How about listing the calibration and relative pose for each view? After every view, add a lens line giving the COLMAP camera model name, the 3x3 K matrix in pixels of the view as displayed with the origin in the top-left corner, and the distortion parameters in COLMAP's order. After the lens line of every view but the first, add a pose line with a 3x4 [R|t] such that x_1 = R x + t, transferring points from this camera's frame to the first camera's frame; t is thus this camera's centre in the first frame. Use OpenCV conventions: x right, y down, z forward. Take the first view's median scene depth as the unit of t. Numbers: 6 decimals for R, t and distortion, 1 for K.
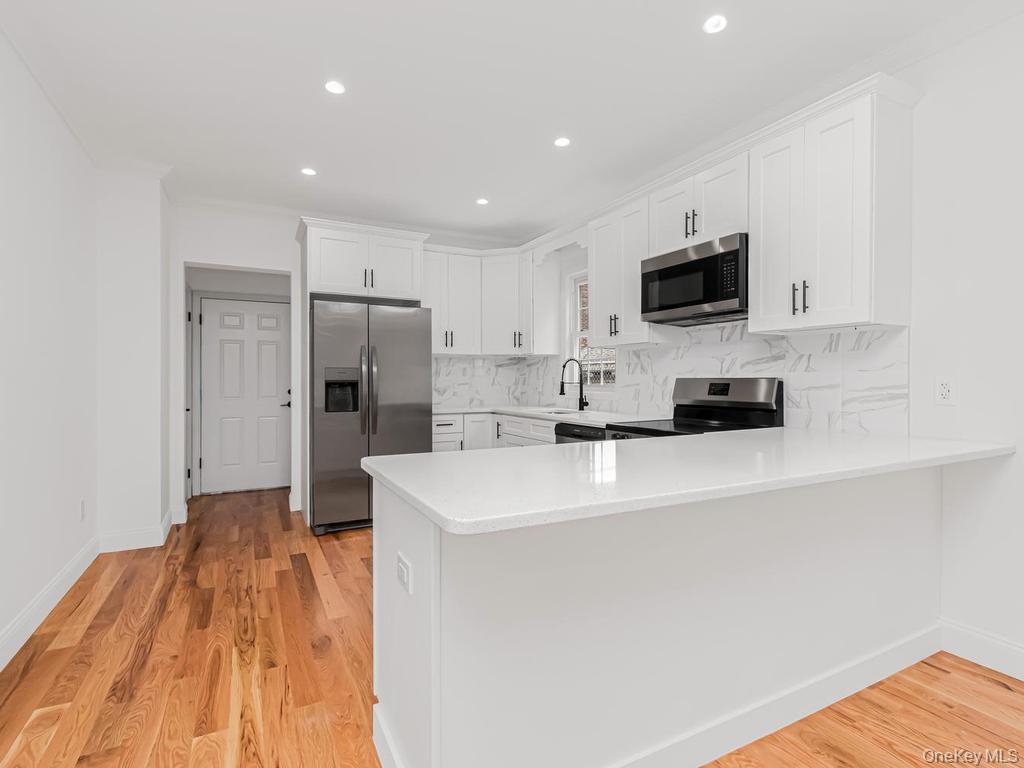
lens RADIAL K [[507.8, 0, 515.0], [0, 507.8, 384.1], [0, 0, 1]] dist [0.001411, -0.000479]
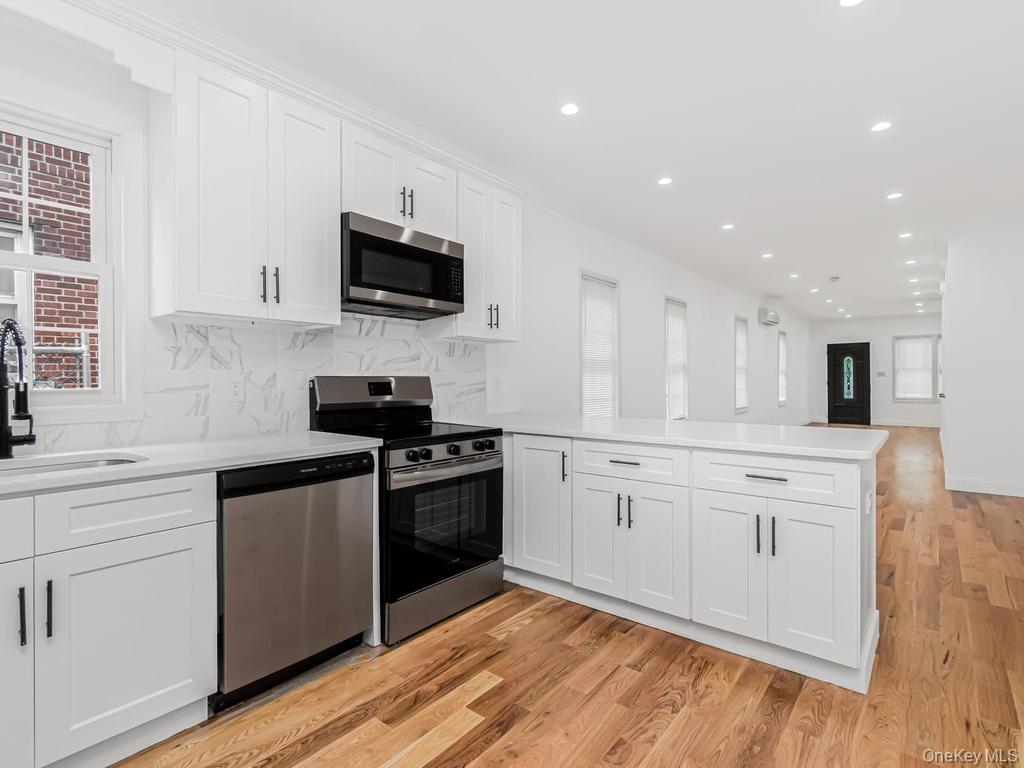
lens RADIAL K [[530.8, 0, 508.6], [0, 530.8, 383.4], [0, 0, 1]] dist [0.000739, -0.000553]
pose [[-0.401350, -0.004995, 0.915911, -0.424902], [0.010111, 0.999900, 0.009884, -0.005167], [-0.915869, 0.013228, -0.401260, 0.894327]]
